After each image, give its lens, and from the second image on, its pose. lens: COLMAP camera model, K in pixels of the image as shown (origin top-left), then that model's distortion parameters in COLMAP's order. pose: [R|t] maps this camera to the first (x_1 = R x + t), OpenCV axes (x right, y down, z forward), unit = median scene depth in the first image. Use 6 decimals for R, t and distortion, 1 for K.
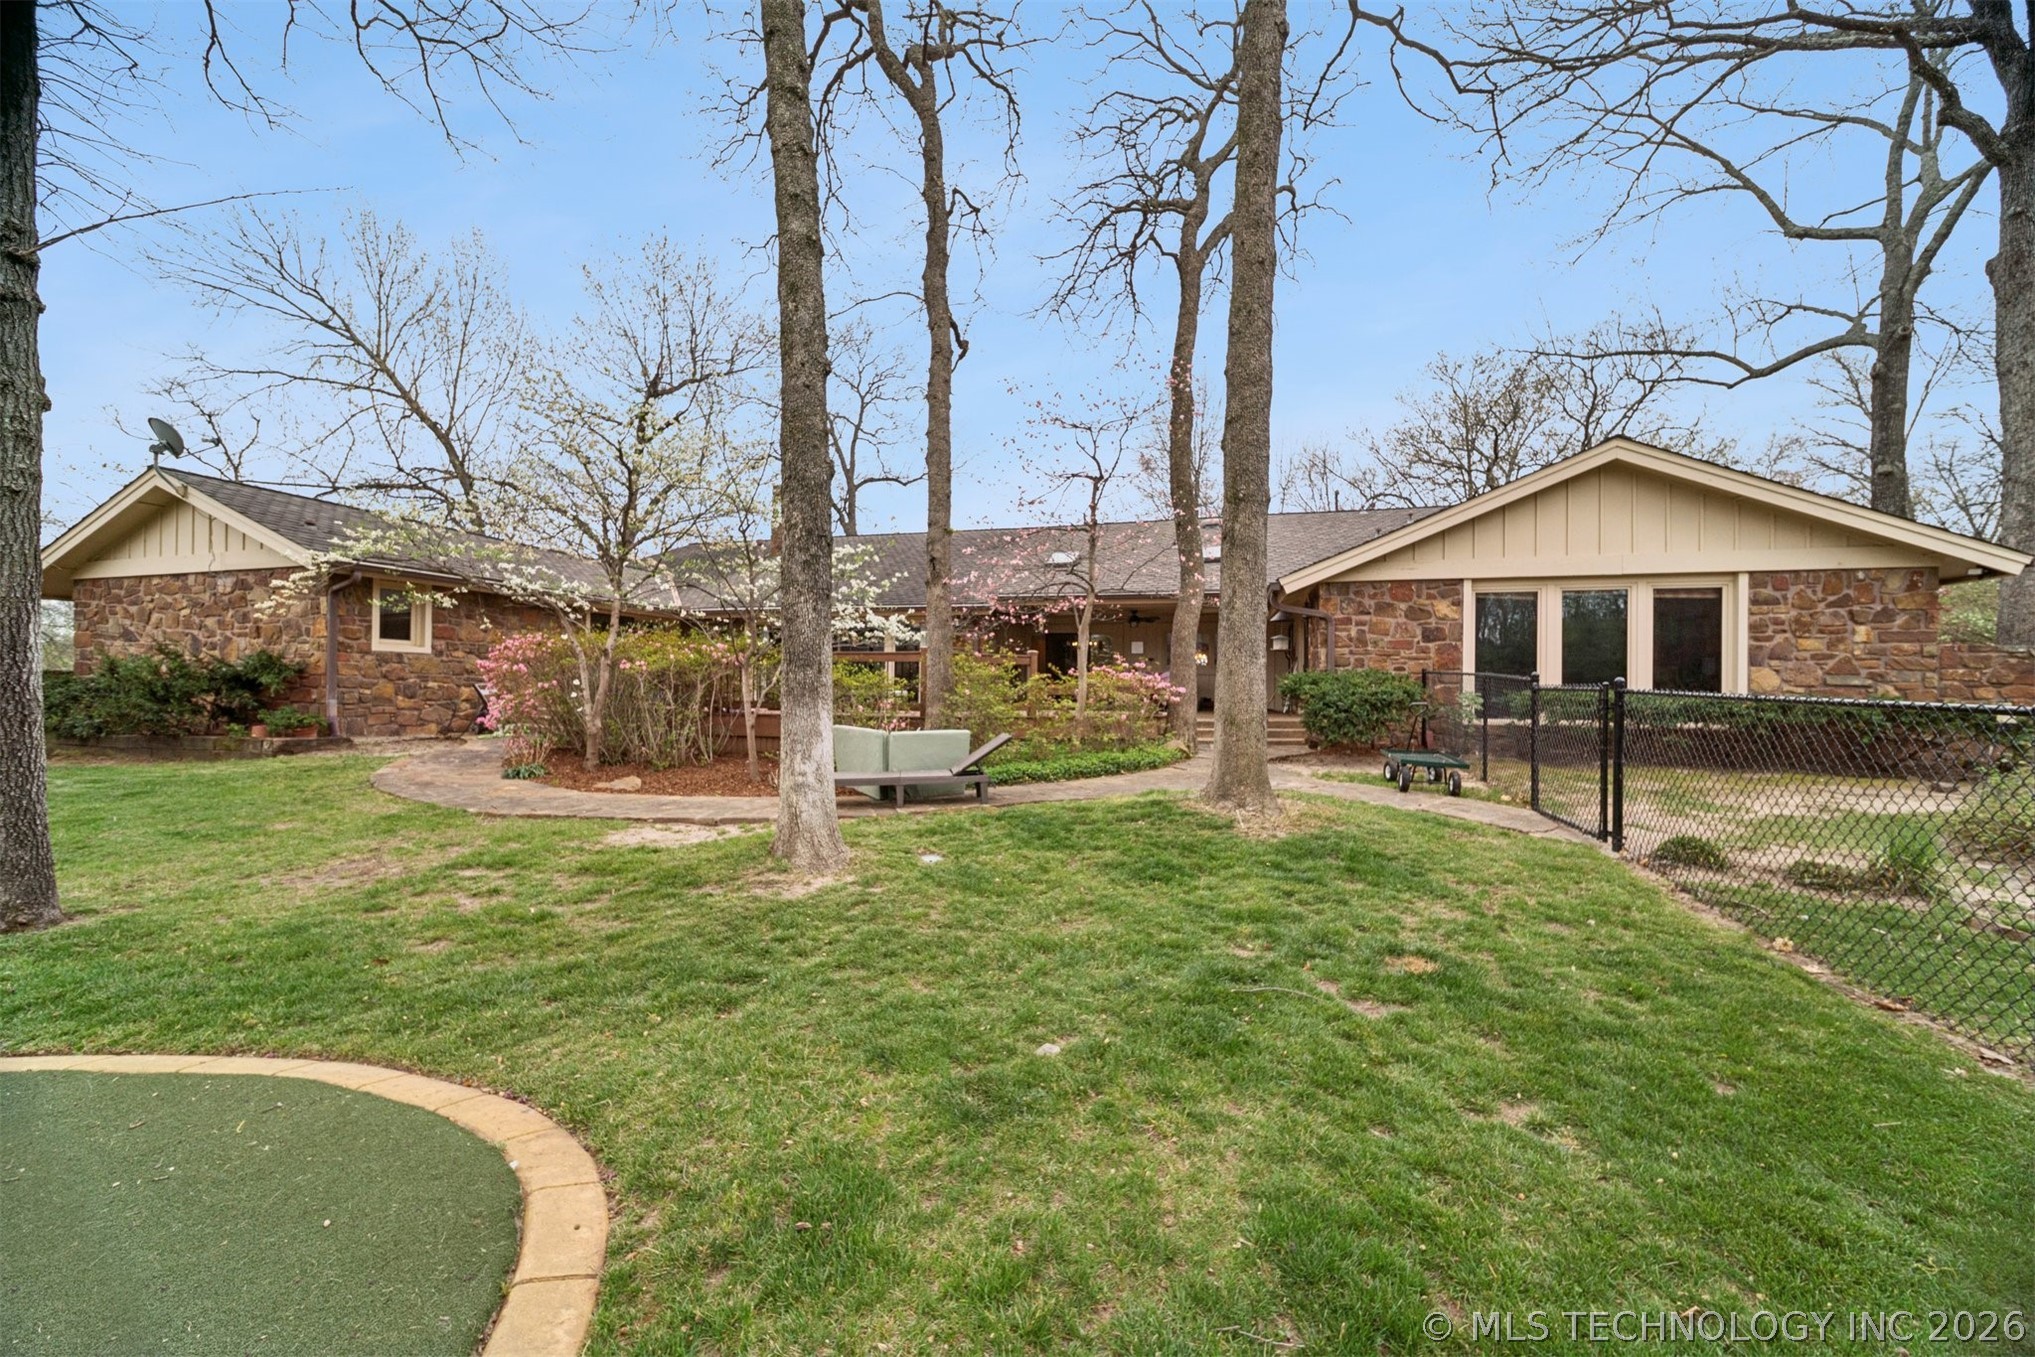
lens RADIAL K [[721.9, 0, 1033.4], [0, 721.9, 681.7], [0, 0, 1]] dist [0.001737, -0.001658]
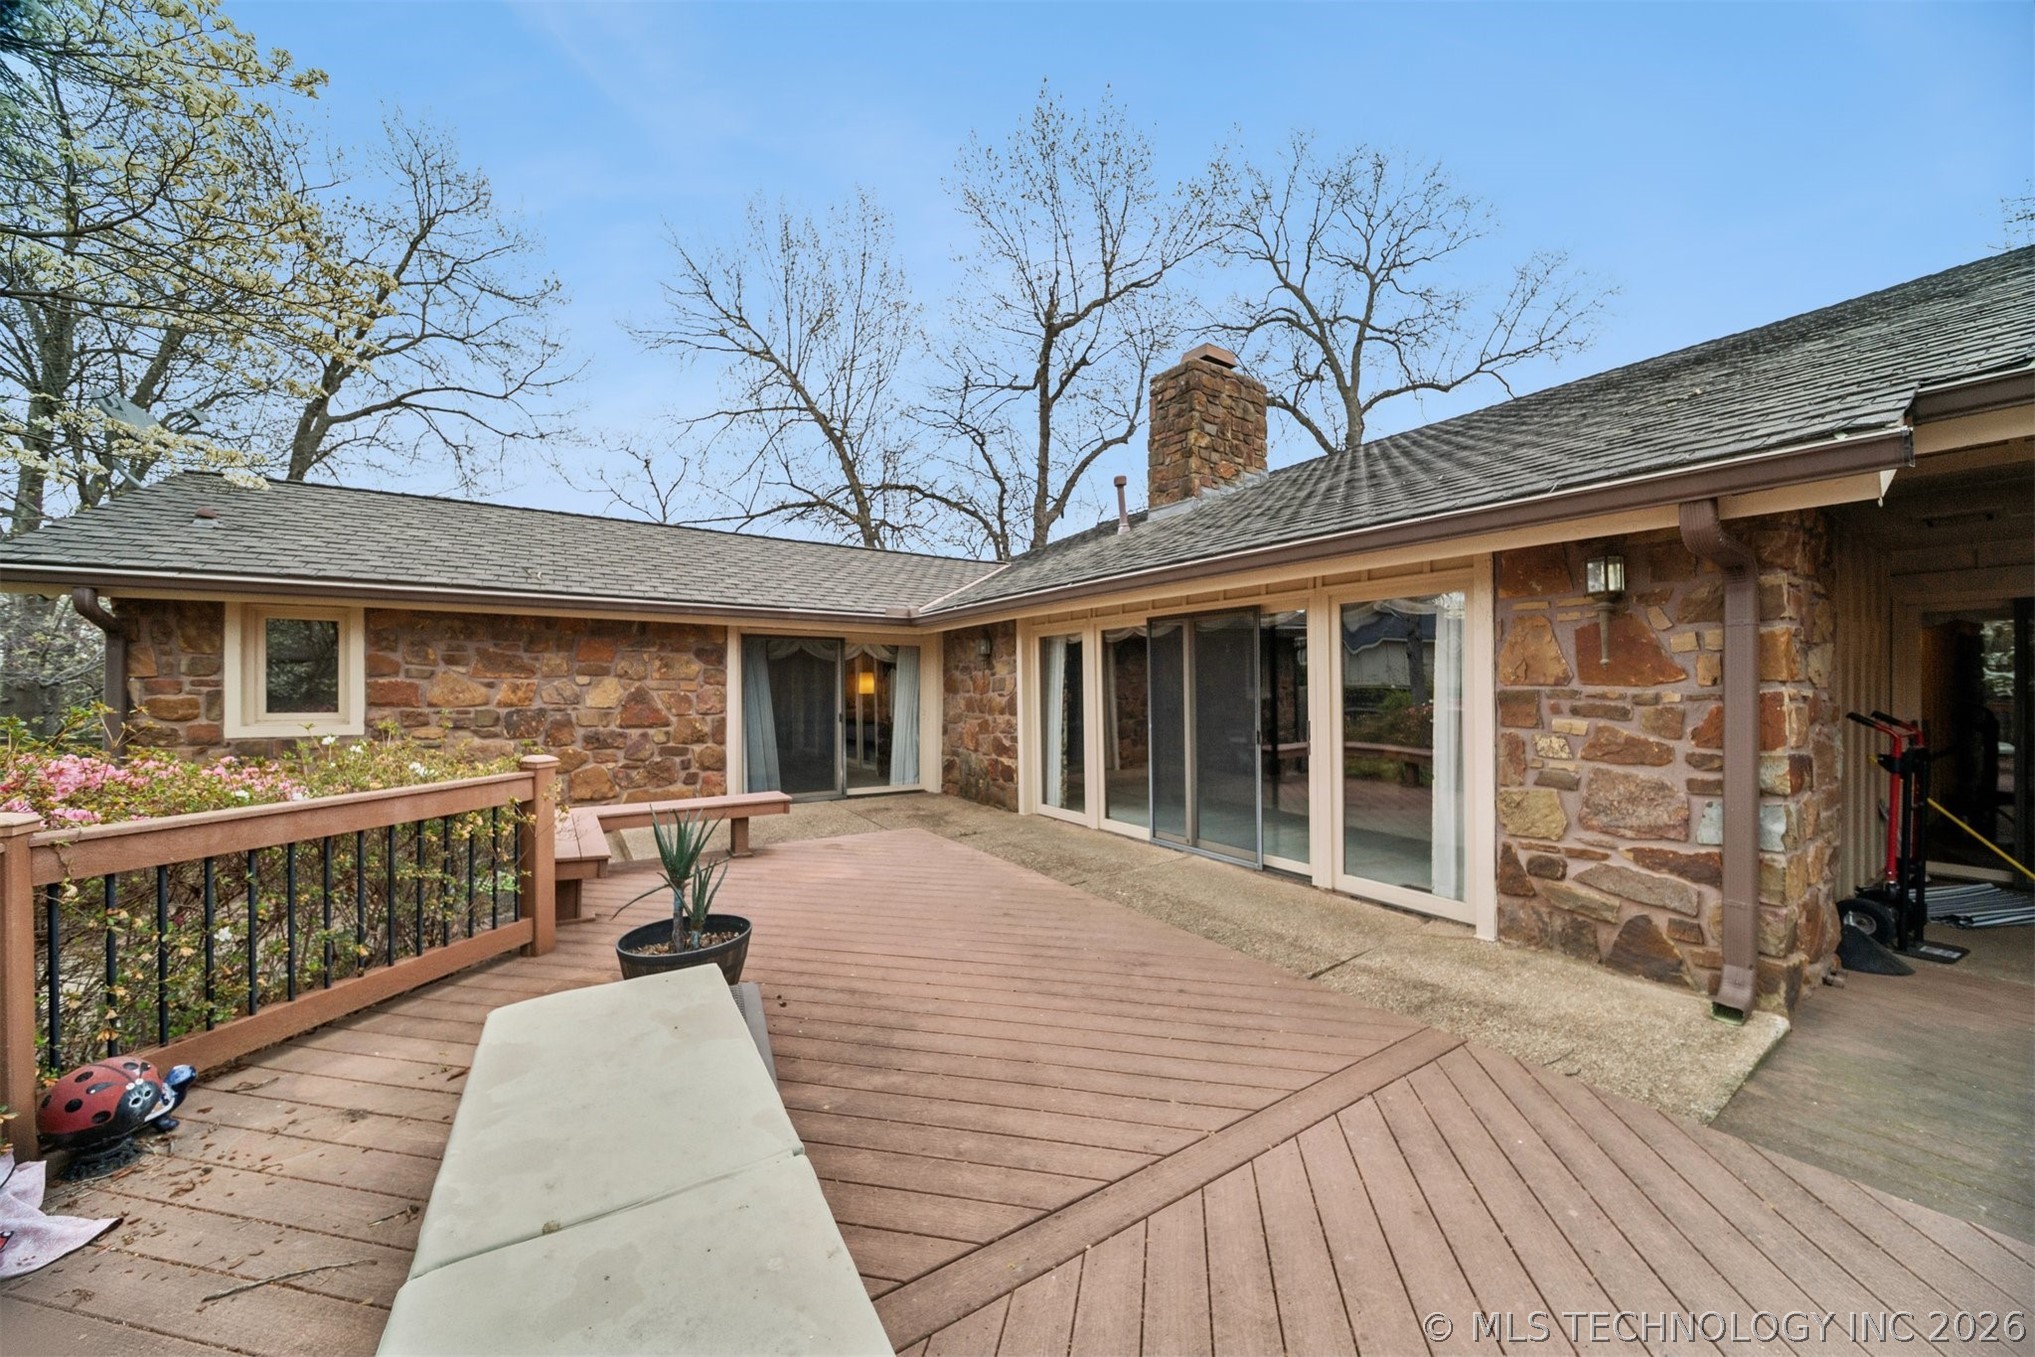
lens RADIAL K [[721.9, 0, 1002.6], [0, 721.9, 684.3], [0, 0, 1]] dist [0.001737, -0.001658]
pose [[0.735192, -0.009369, -0.677794, -0.194918], [0.008418, 0.999954, -0.004692, -0.102361], [0.677807, -0.002256, 0.735237, 1.357156]]
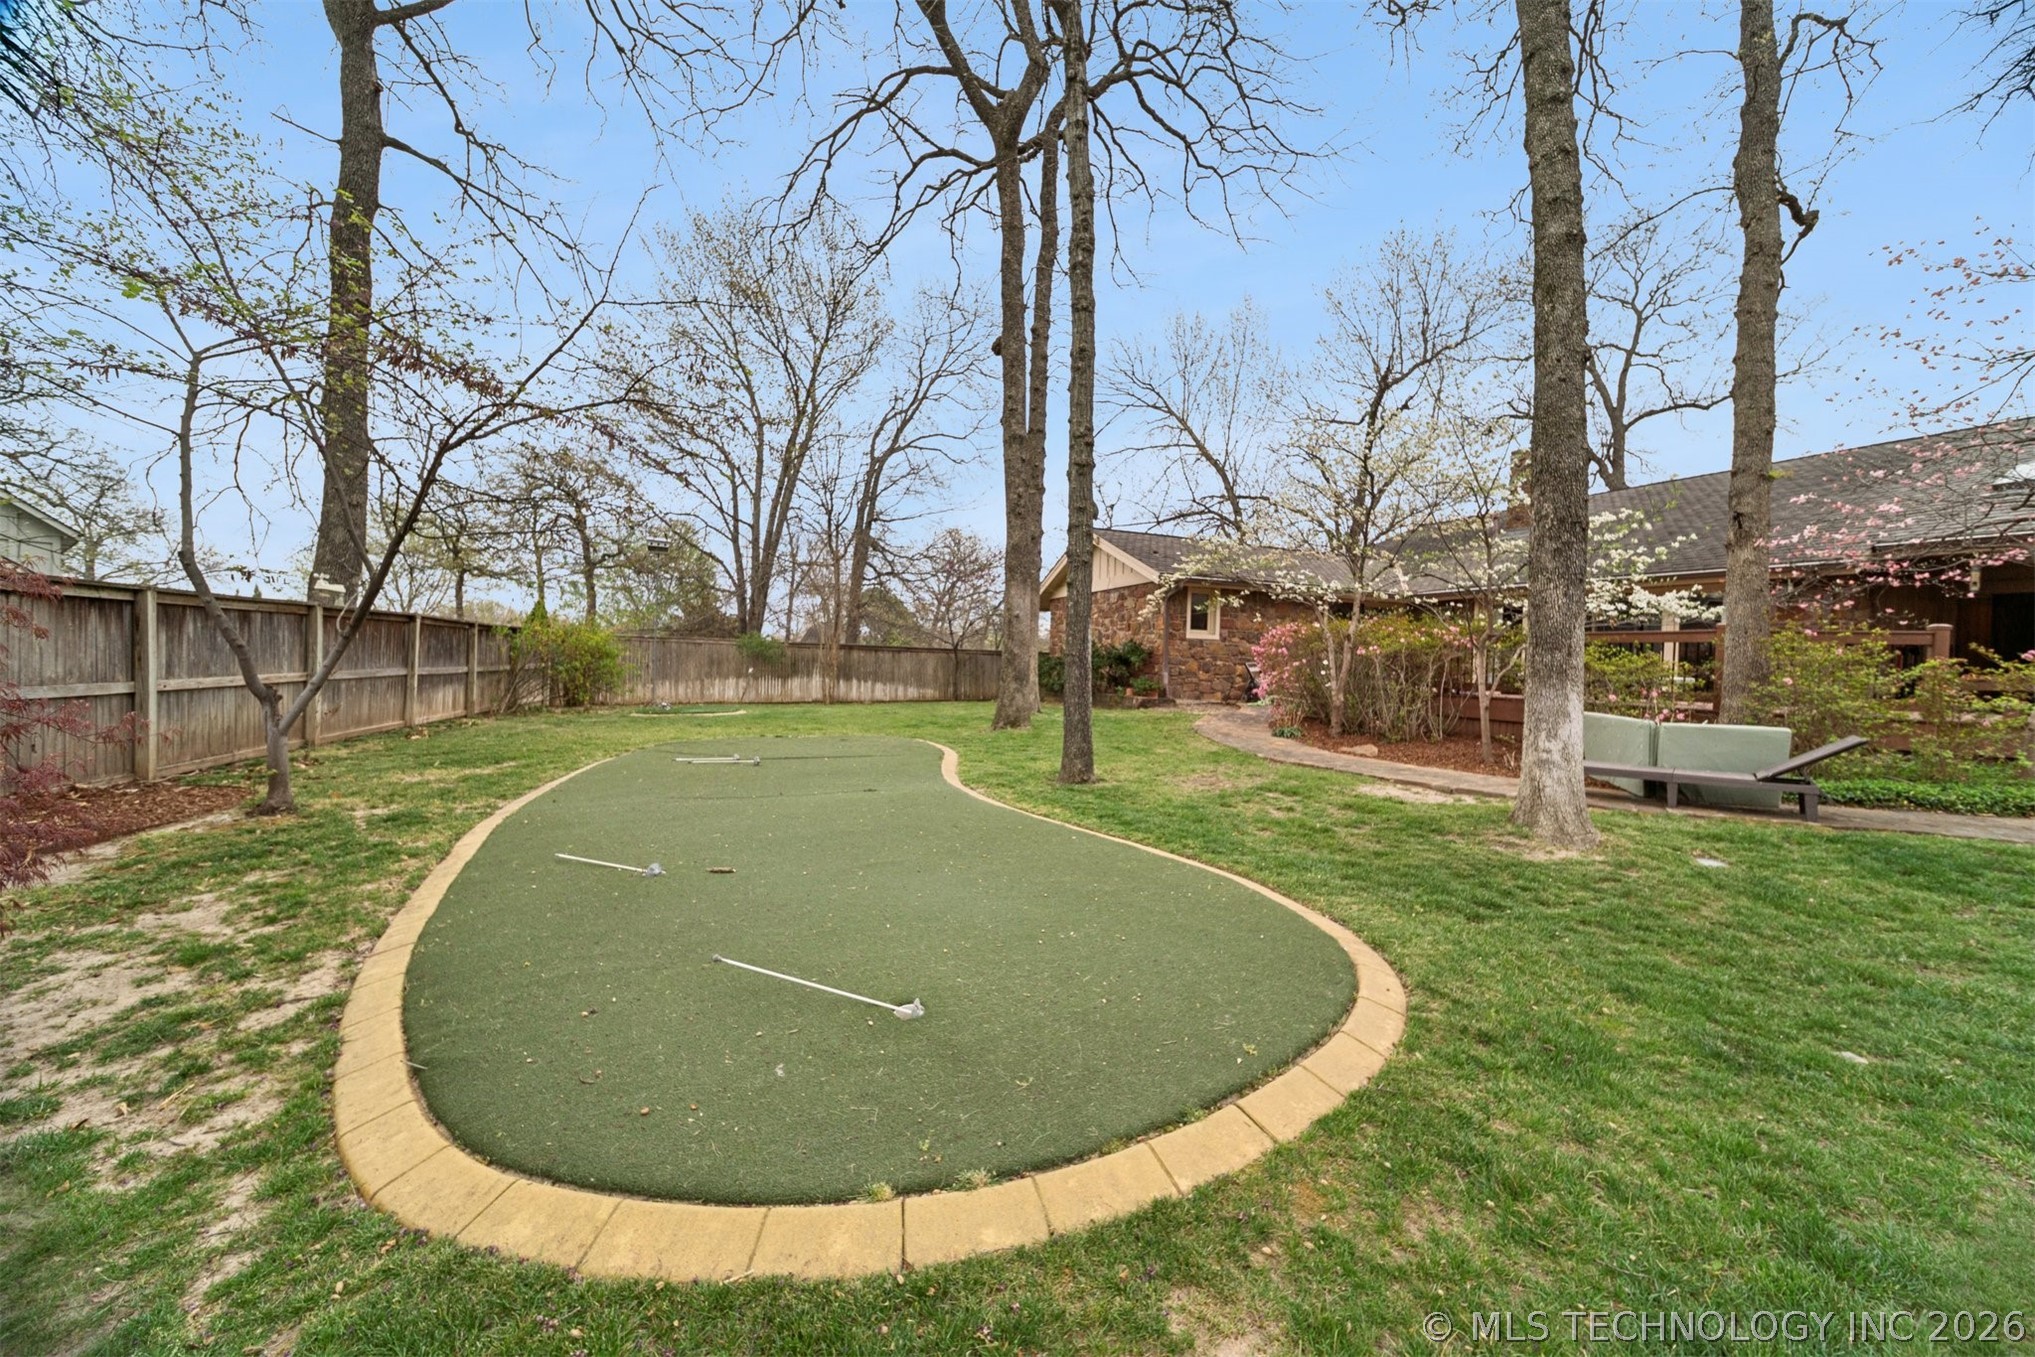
lens RADIAL K [[721.9, 0, 1032.2], [0, 721.9, 674.7], [0, 0, 1]] dist [0.001737, -0.001658]
pose [[0.603170, 0.025433, -0.797207, 0.032022], [-0.013103, 0.999673, 0.021978, 0.001106], [0.797505, -0.002810, 0.603305, -0.116348]]
